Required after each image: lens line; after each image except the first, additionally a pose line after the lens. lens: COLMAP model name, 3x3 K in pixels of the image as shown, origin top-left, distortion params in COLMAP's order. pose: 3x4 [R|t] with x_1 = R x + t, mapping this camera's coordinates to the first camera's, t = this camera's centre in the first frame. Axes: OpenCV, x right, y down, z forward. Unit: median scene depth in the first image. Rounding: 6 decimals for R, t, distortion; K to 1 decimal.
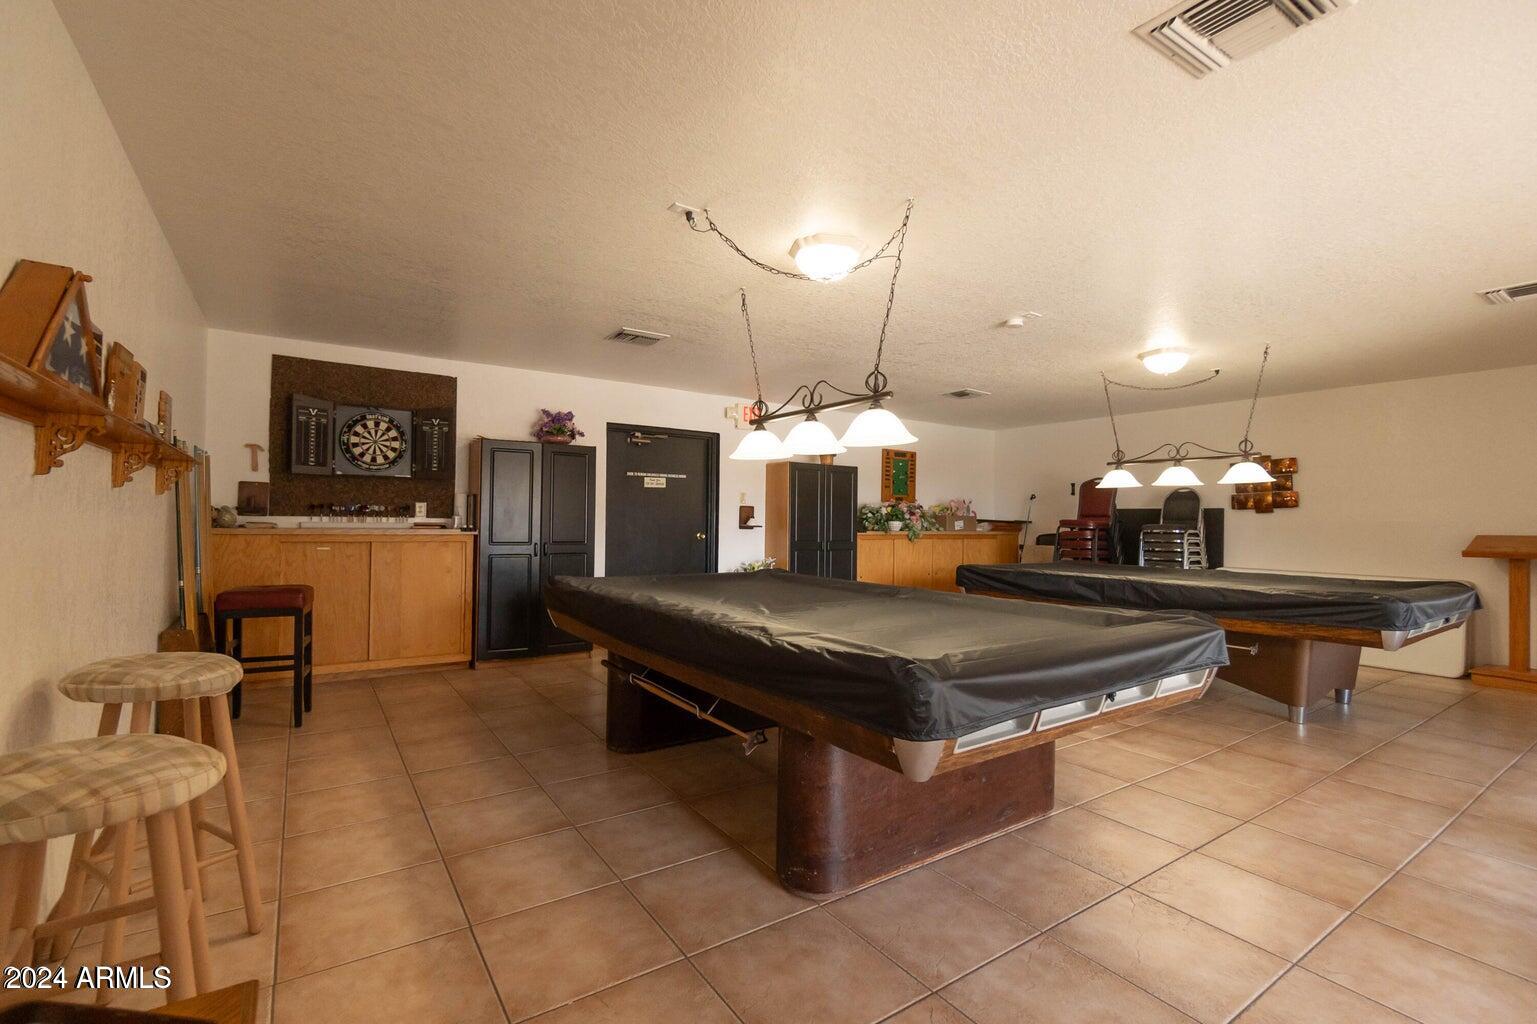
lens RADIAL K [[665.0, 0, 773.6], [0, 665.0, 518.0], [0, 0, 1]] dist [0.003171, 0.000242]
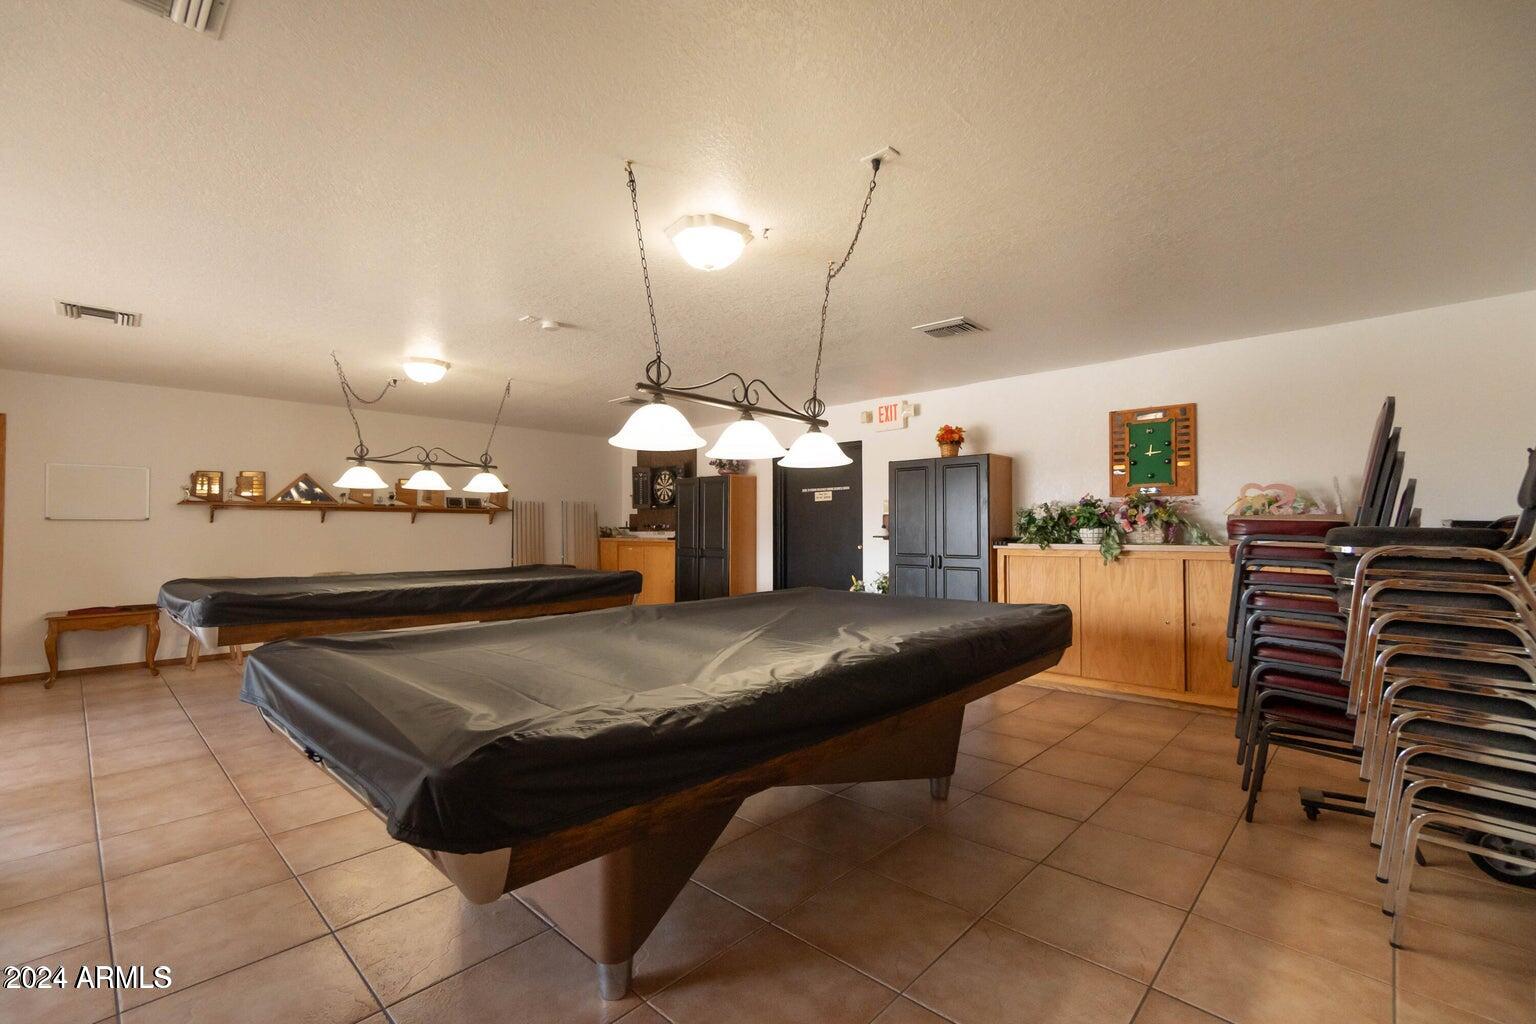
lens RADIAL K [[664.5, 0, 776.6], [0, 664.5, 518.3], [0, 0, 1]] dist [0.003171, 0.000242]
pose [[0.223203, -0.028945, -0.974342, 1.770372], [0.010881, 0.999571, -0.027202, 0.022499], [0.974711, -0.004530, 0.223422, 1.418582]]
